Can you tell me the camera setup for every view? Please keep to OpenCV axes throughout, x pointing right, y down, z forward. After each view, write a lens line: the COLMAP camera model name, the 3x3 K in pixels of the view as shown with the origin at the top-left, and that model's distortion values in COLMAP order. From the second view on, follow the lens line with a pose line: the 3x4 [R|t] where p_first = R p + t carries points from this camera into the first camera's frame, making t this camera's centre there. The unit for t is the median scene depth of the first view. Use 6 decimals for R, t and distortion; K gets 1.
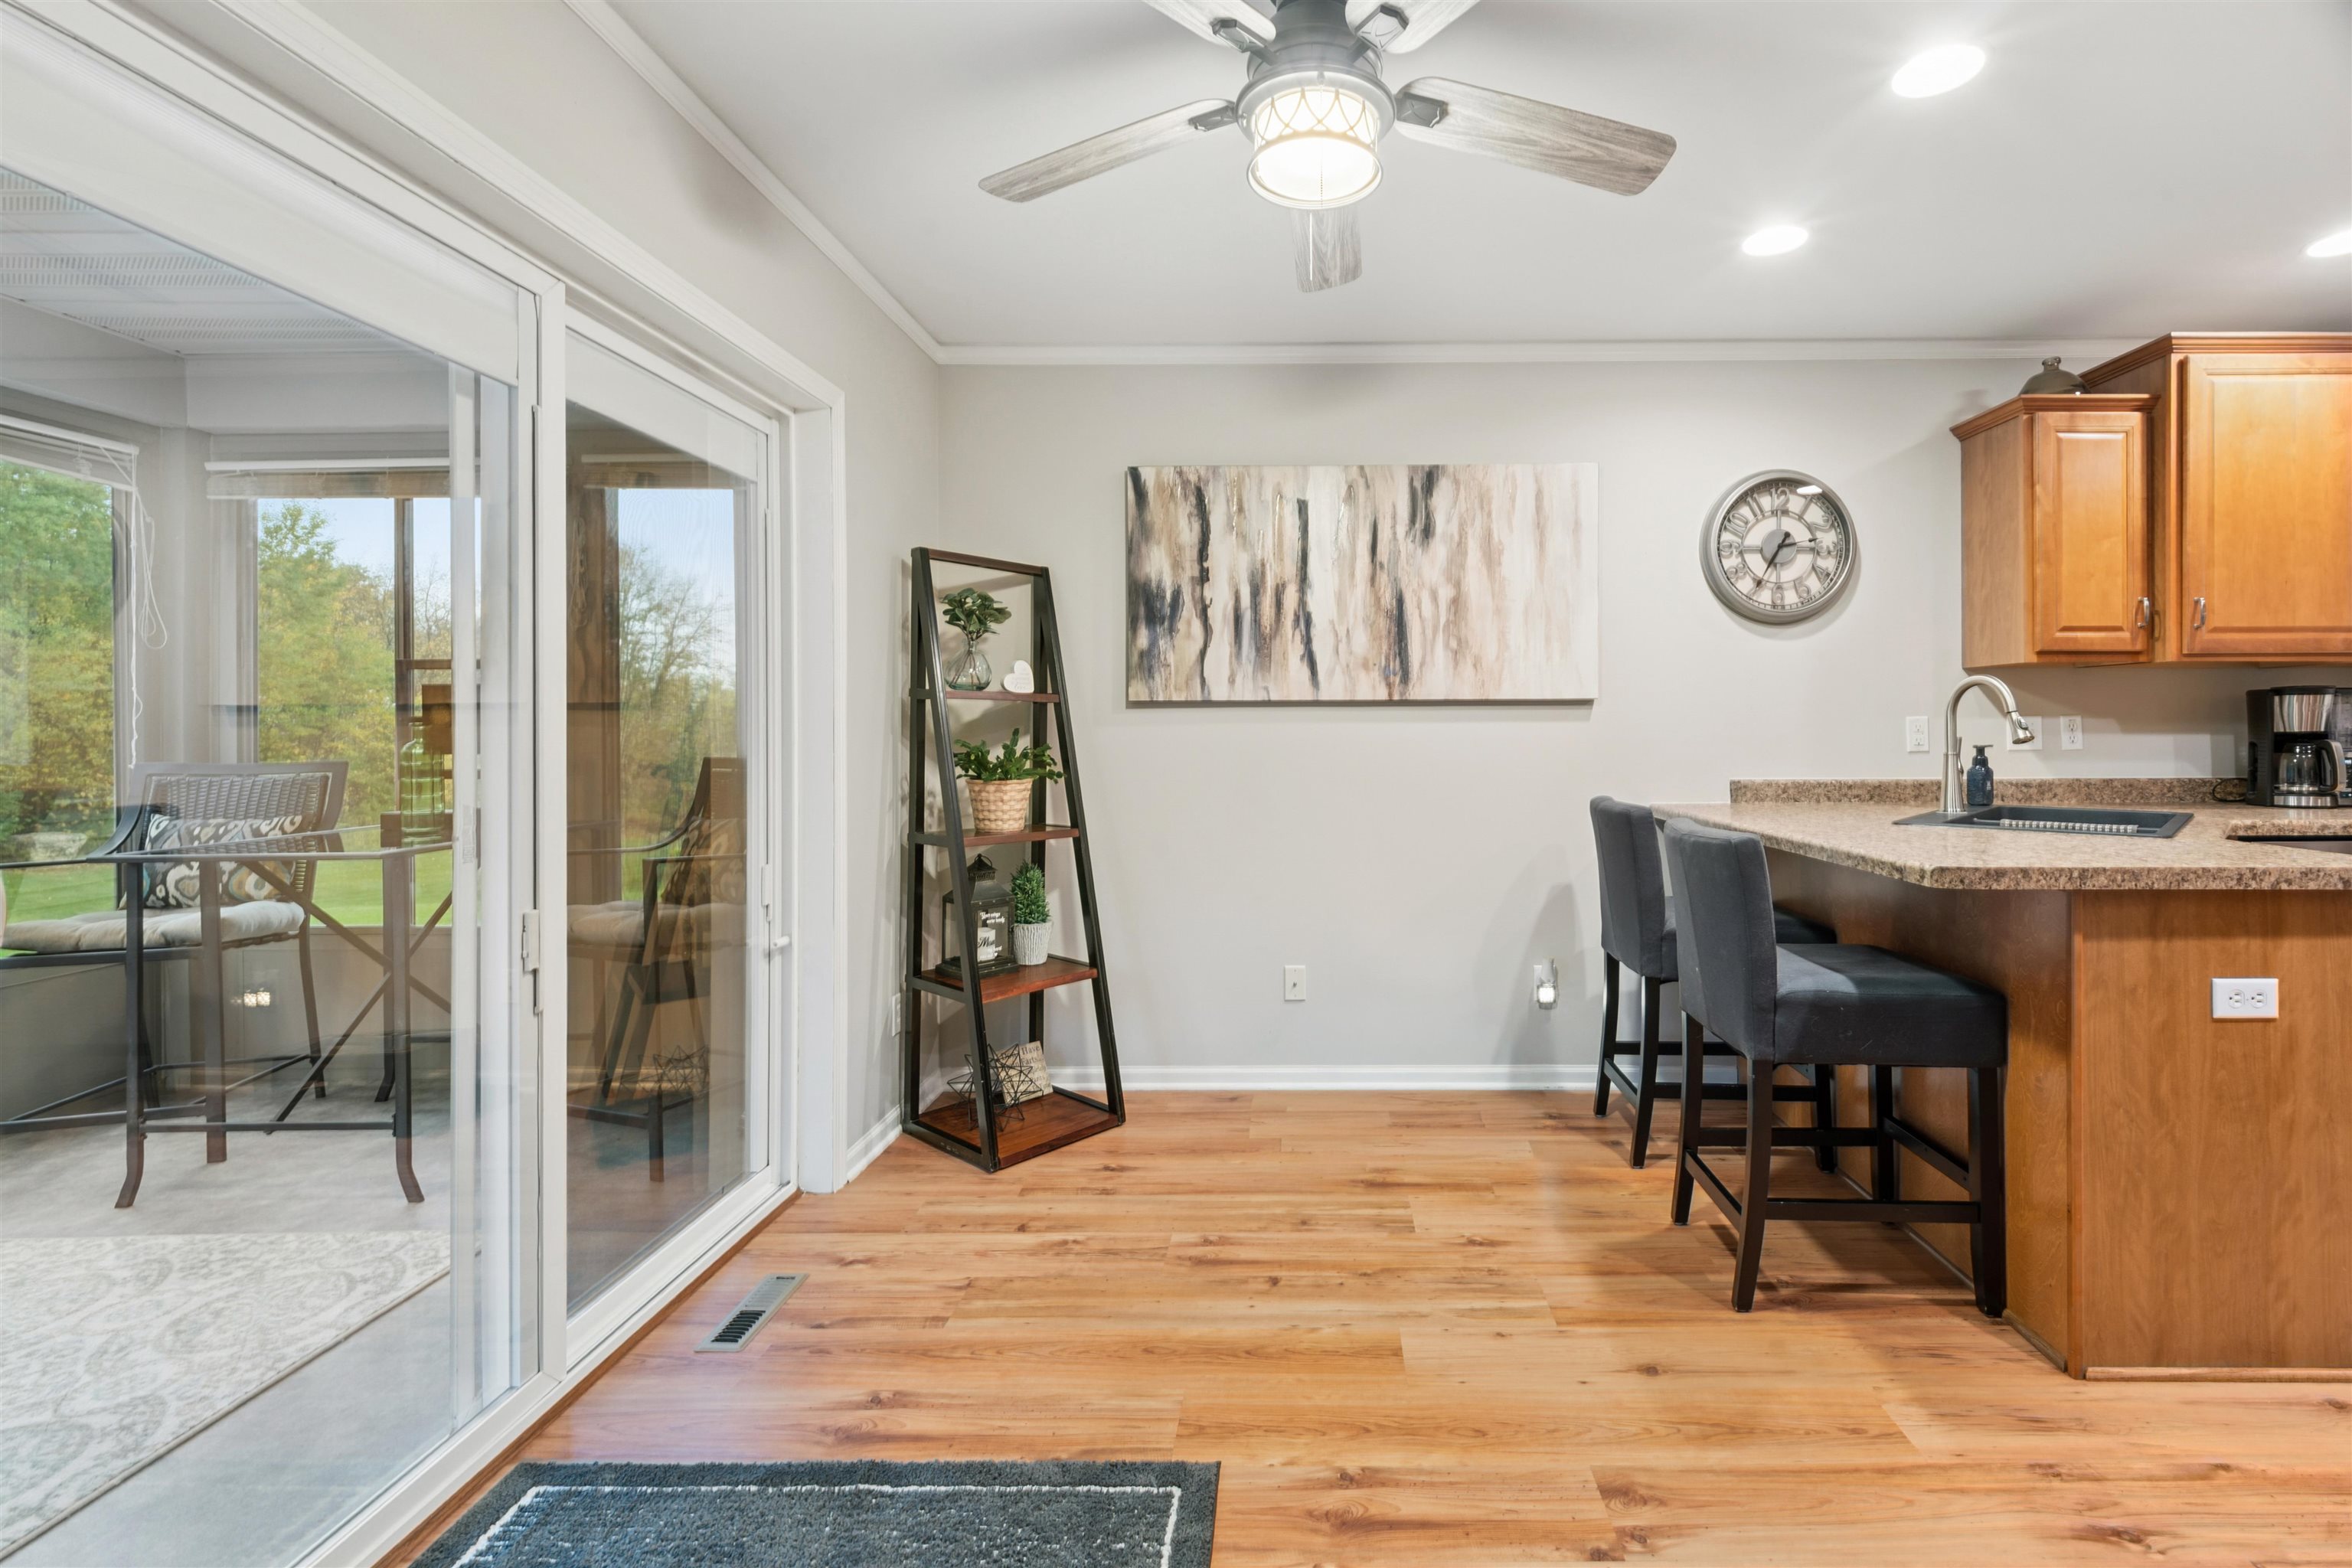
lens RADIAL K [[1032.5, 0, 1317.9], [0, 1032.5, 728.9], [0, 0, 1]] dist [0.004046, 0.000387]
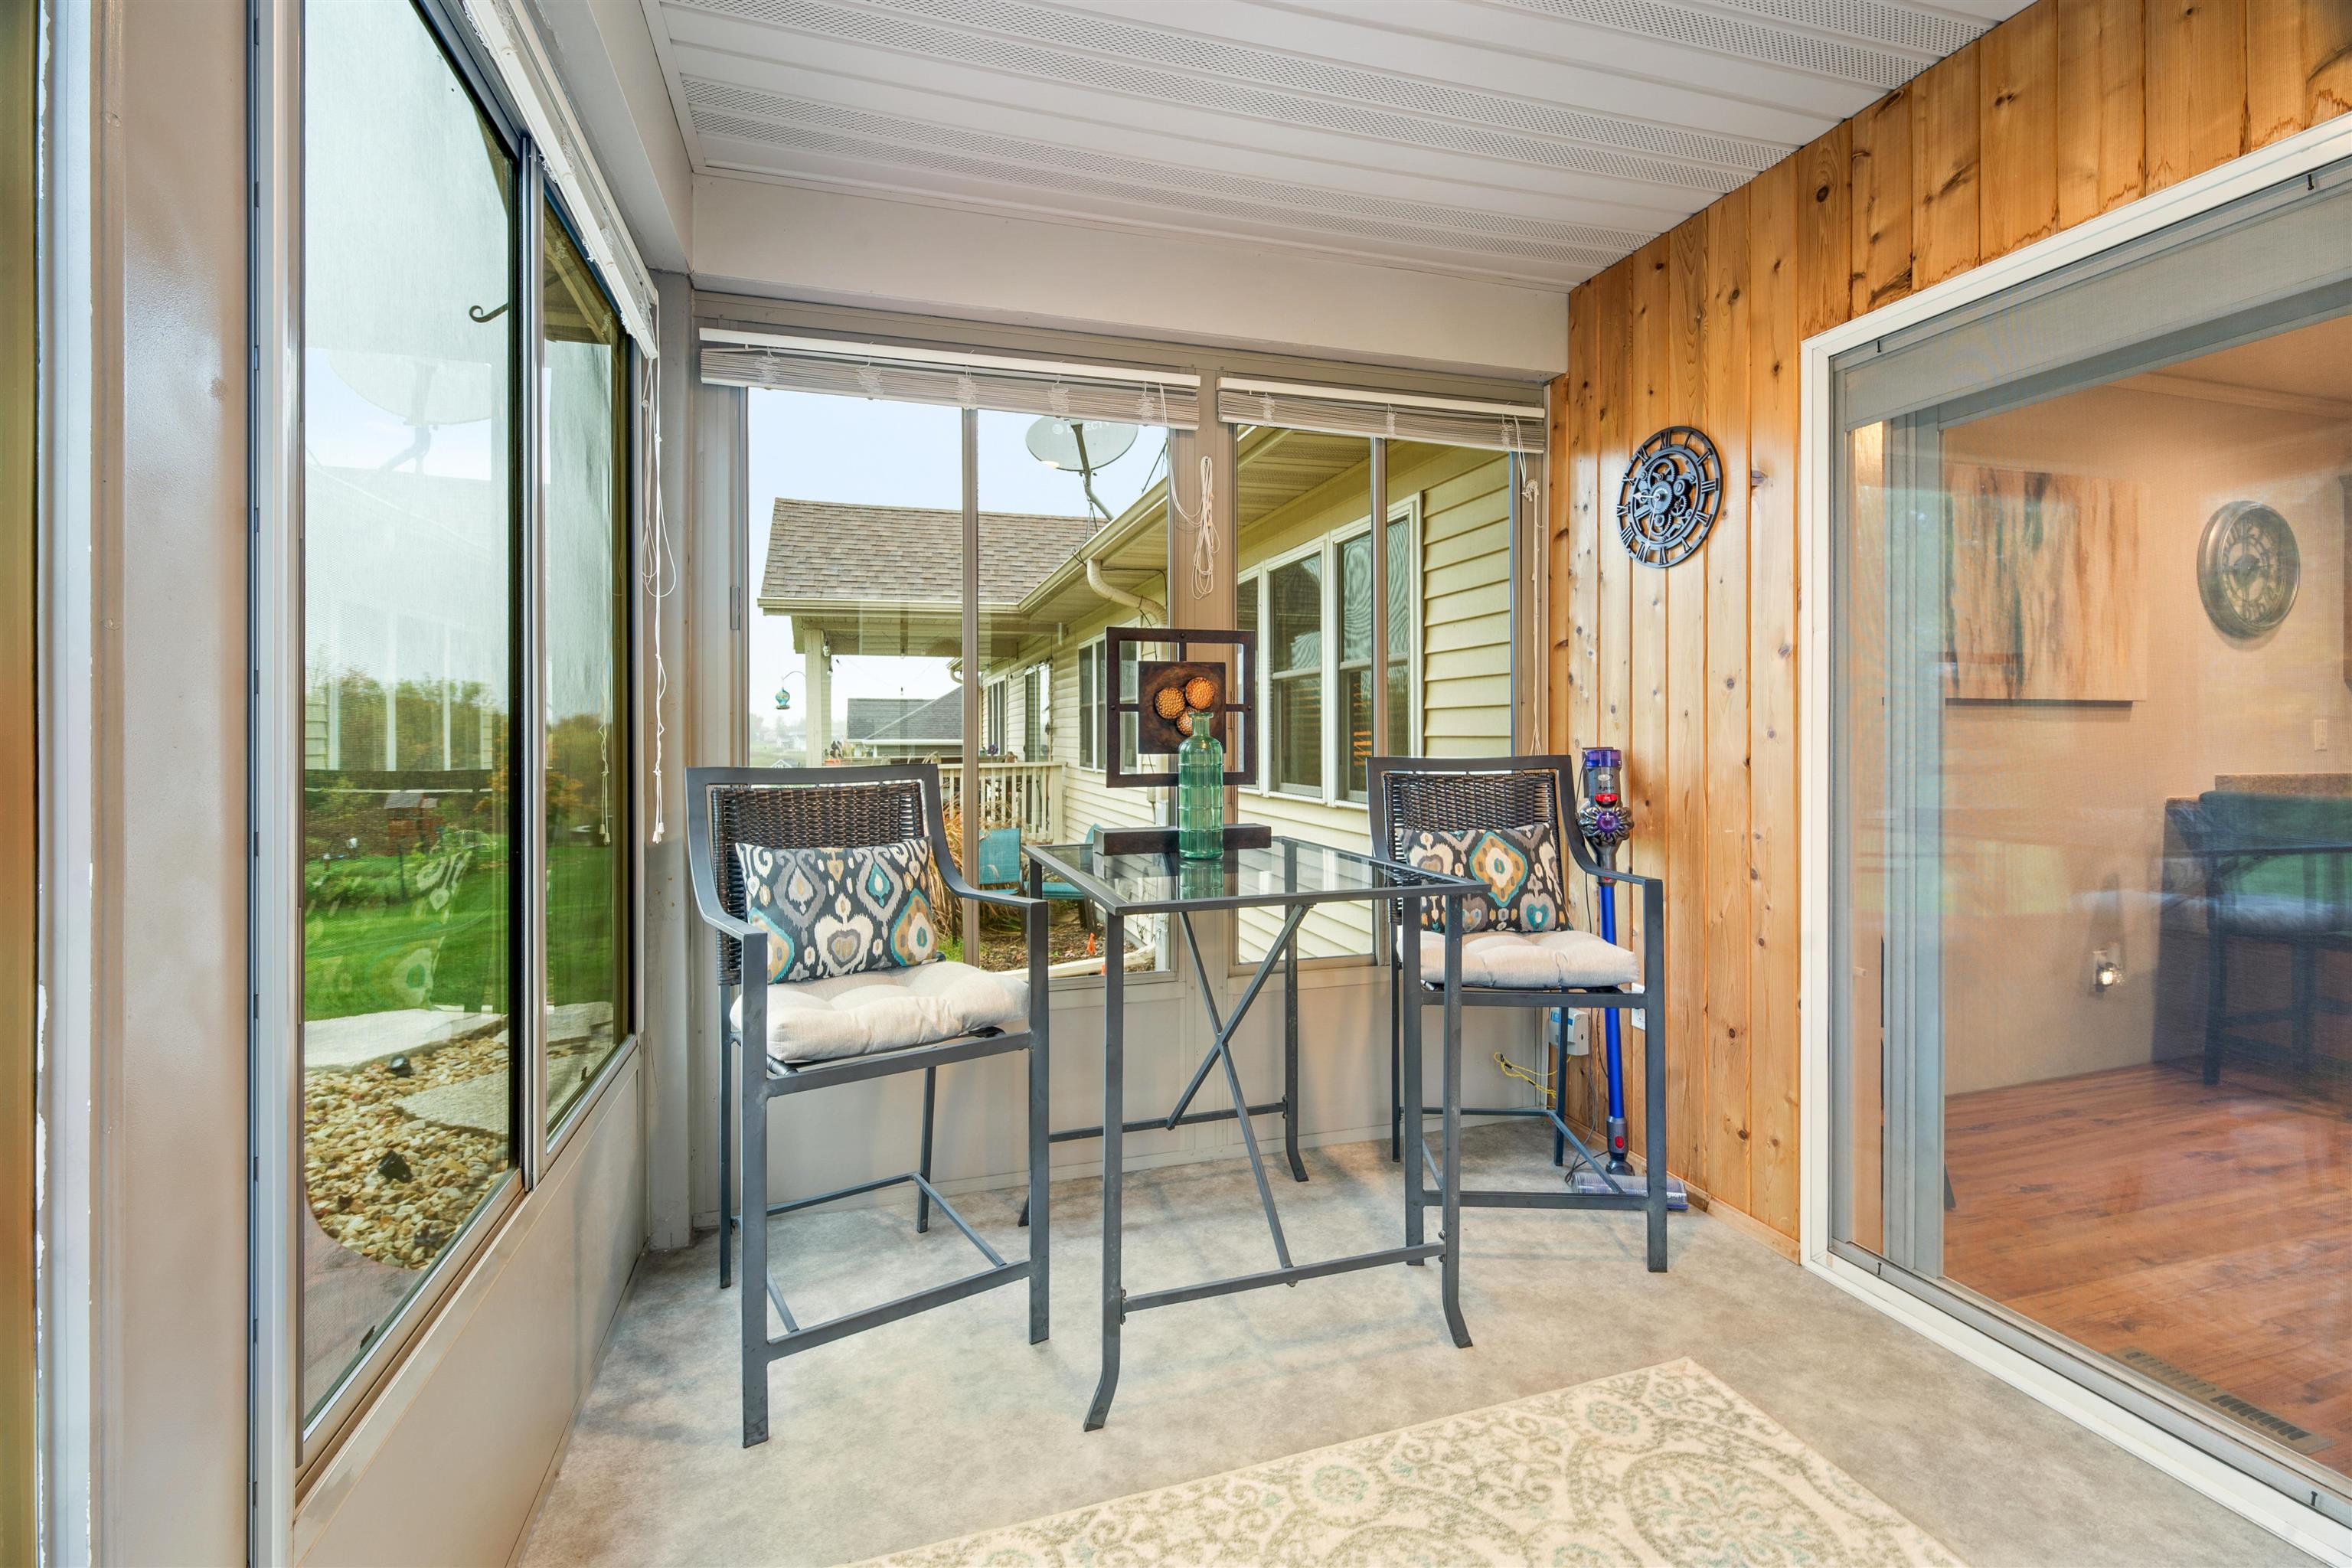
lens RADIAL K [[994.9, 0, 1167.0], [0, 994.9, 754.8], [0, 0, 1]] dist [0.001540, -0.000375]
pose [[0.958054, -0.001470, 0.286584, -1.052583], [0.001157, 0.999999, 0.001261, 0.025468], [-0.286586, -0.000877, 0.958054, 0.311773]]
